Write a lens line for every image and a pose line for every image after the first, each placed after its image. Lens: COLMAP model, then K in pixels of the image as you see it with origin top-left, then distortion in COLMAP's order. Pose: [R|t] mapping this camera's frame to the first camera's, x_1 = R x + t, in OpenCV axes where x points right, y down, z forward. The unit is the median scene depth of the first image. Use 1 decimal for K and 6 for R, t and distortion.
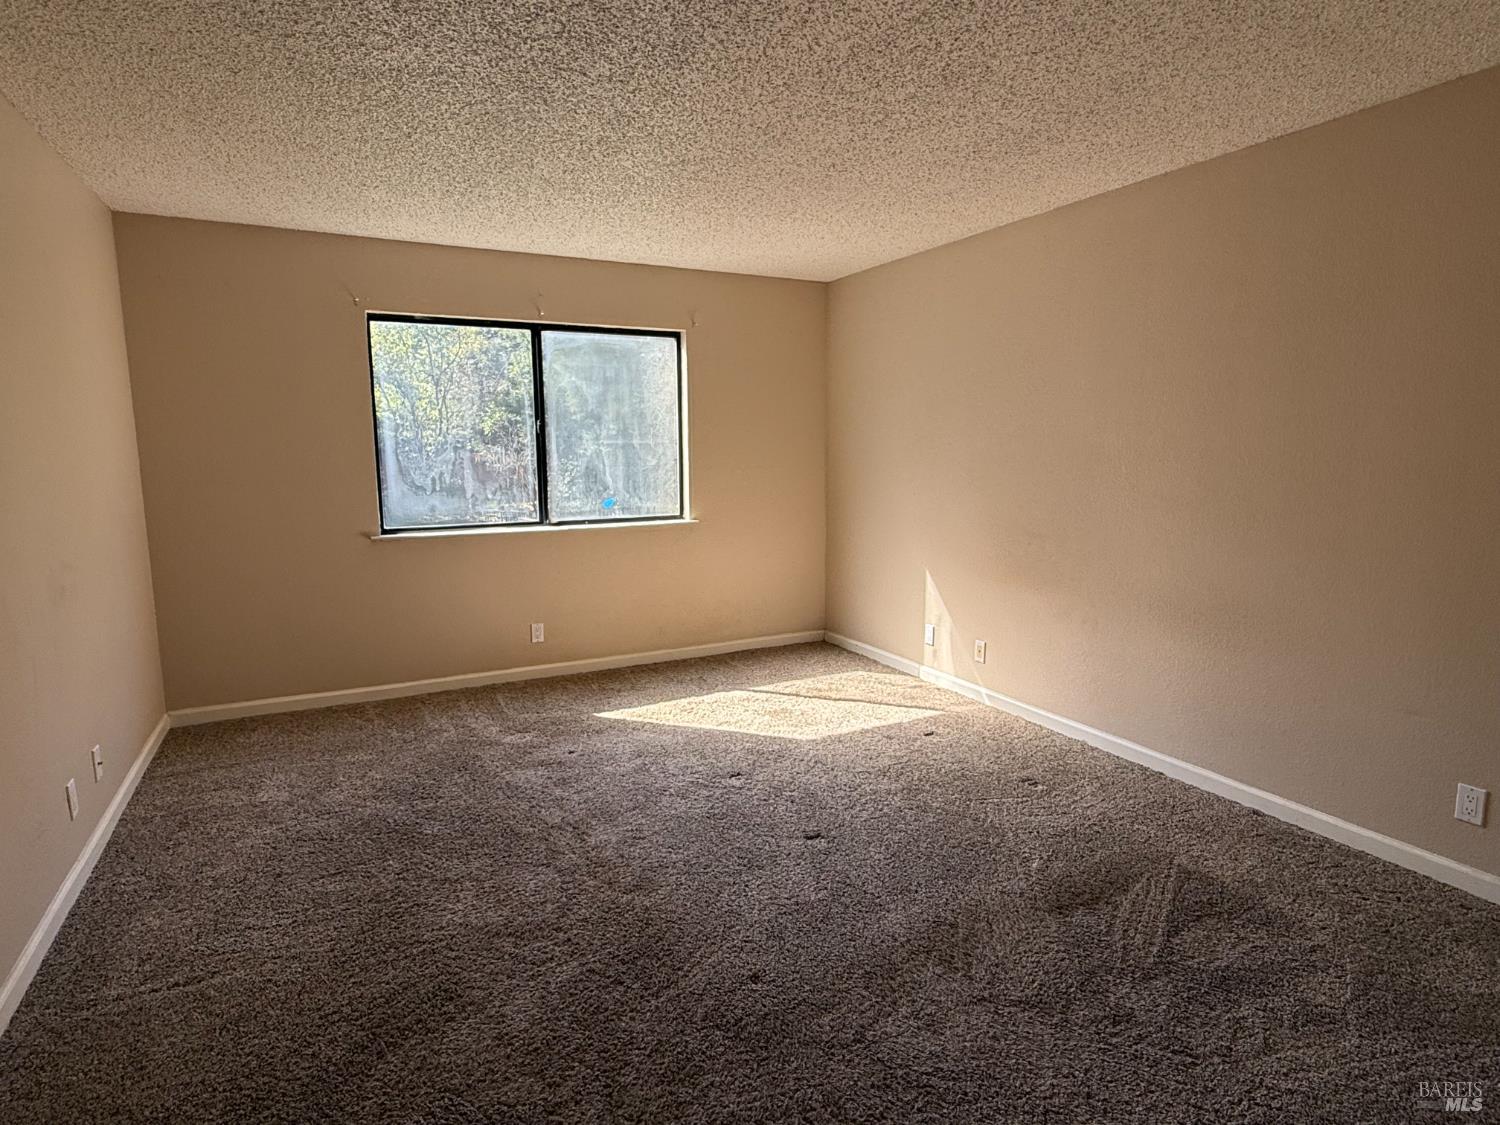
lens RADIAL K [[820.8, 0, 752.2], [0, 820.8, 558.4], [0, 0, 1]] dist [-0.017918, 0.014716]
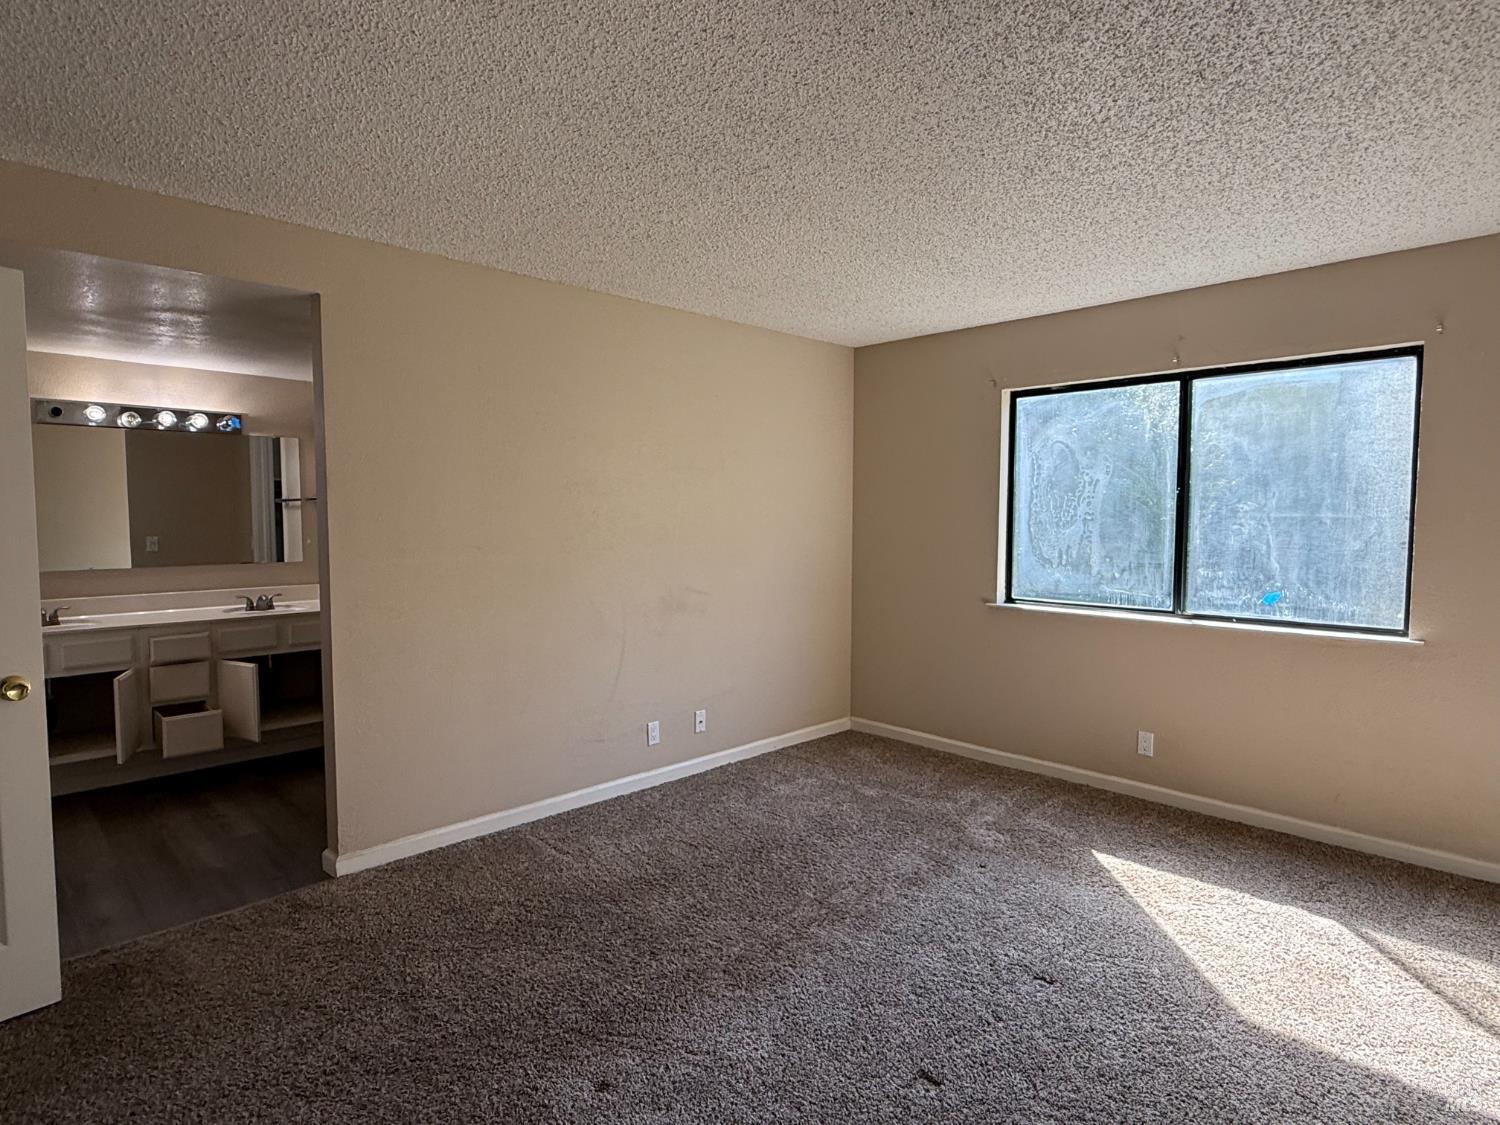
lens RADIAL K [[820.8, 0, 752.2], [0, 820.8, 558.4], [0, 0, 1]] dist [-0.017918, 0.014716]
pose [[0.289649, 0.057805, -0.955386, 0.408140], [-0.136337, 0.990488, 0.018594, -0.056365], [0.947373, 0.124869, 0.294775, 0.364716]]
